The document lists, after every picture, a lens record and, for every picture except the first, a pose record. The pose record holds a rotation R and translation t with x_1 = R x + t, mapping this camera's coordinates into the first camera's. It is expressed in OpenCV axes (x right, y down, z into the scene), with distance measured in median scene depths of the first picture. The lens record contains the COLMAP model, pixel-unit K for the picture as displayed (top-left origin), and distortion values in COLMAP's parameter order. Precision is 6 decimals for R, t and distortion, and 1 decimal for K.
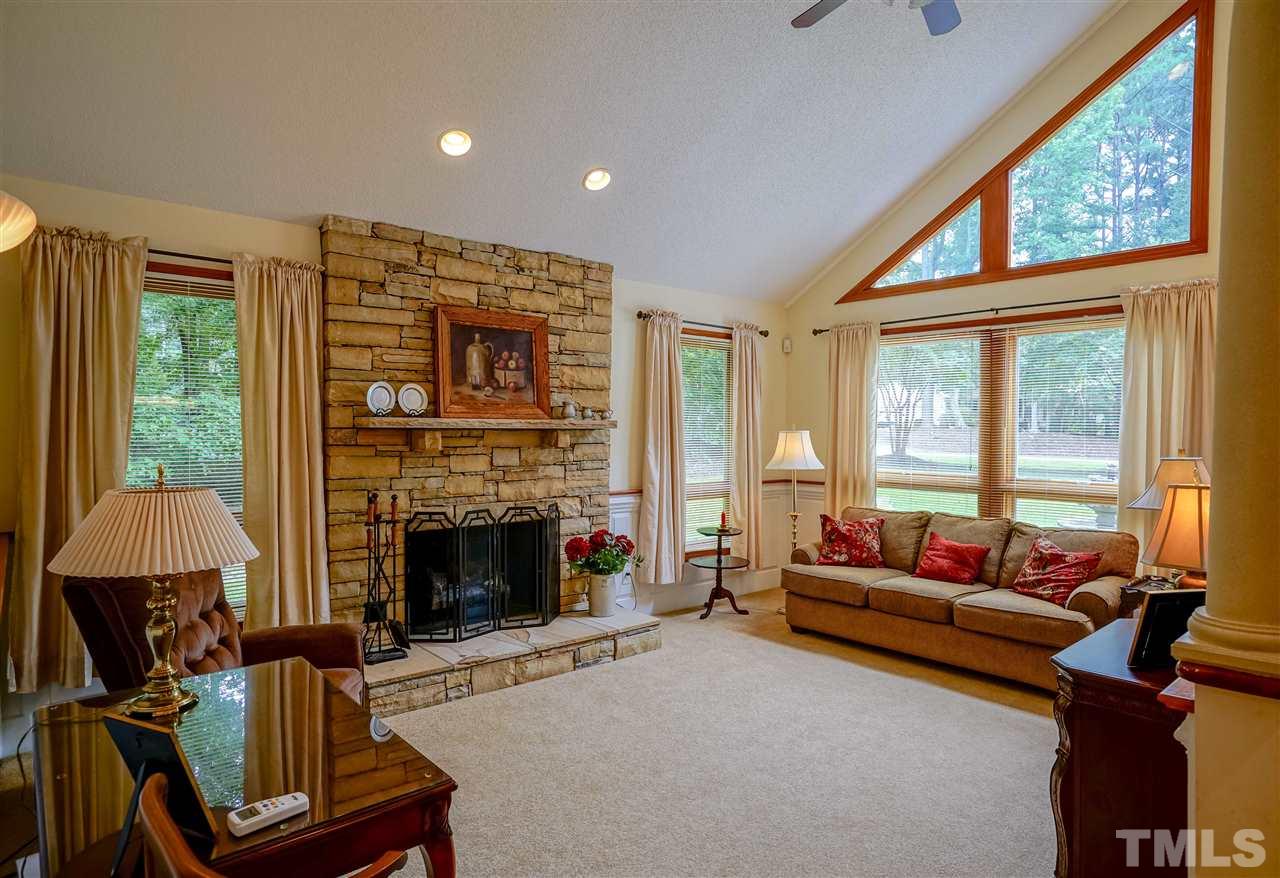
lens RADIAL K [[656.4, 0, 642.3], [0, 656.4, 440.1], [0, 0, 1]] dist [-0.019342, -0.000001]
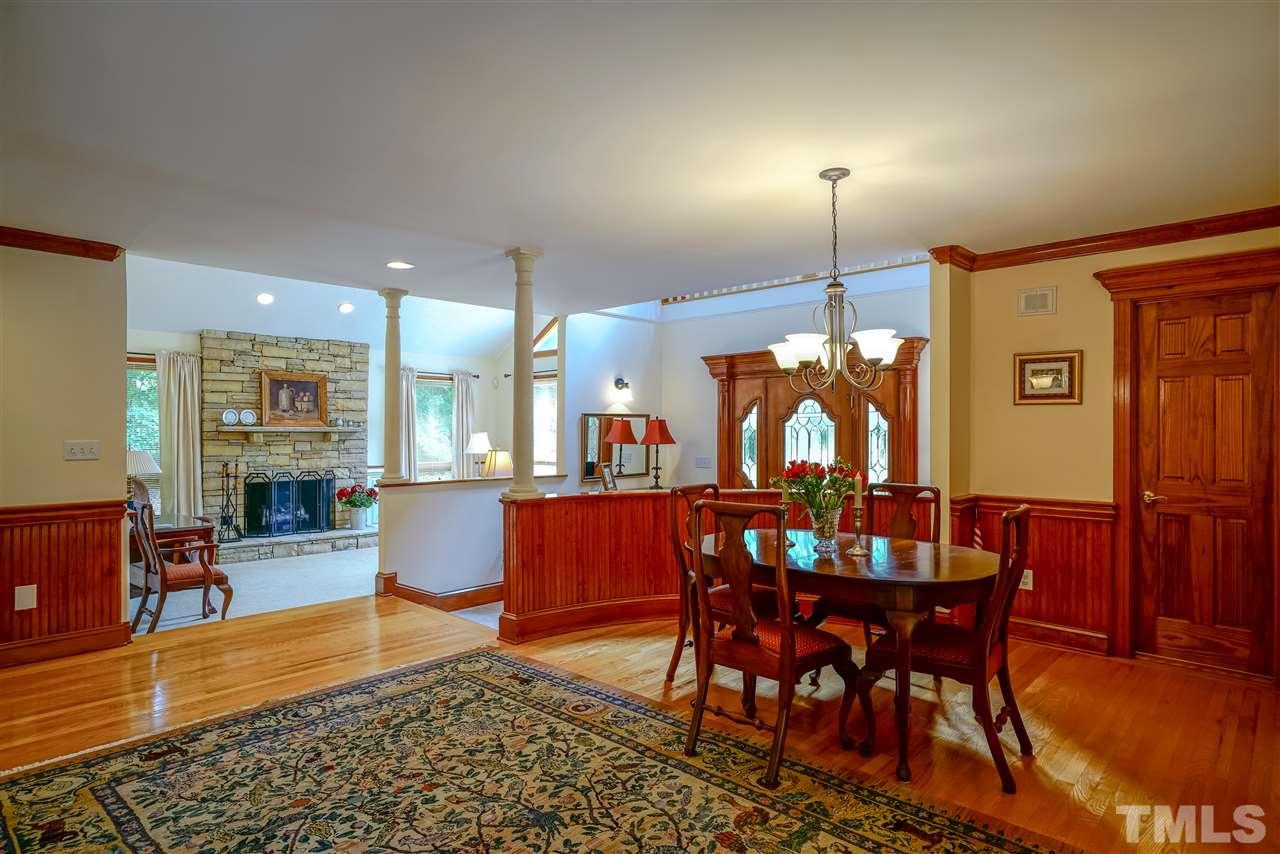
lens RADIAL K [[643.7, 0, 630.3], [0, 643.7, 430.8], [0, 0, 1]] dist [-0.017545, 0.007102]
pose [[0.997050, -0.000538, 0.076749, 0.646761], [0.001728, 0.999879, -0.015446, 0.011788], [-0.076732, 0.015533, 0.996931, -1.021575]]
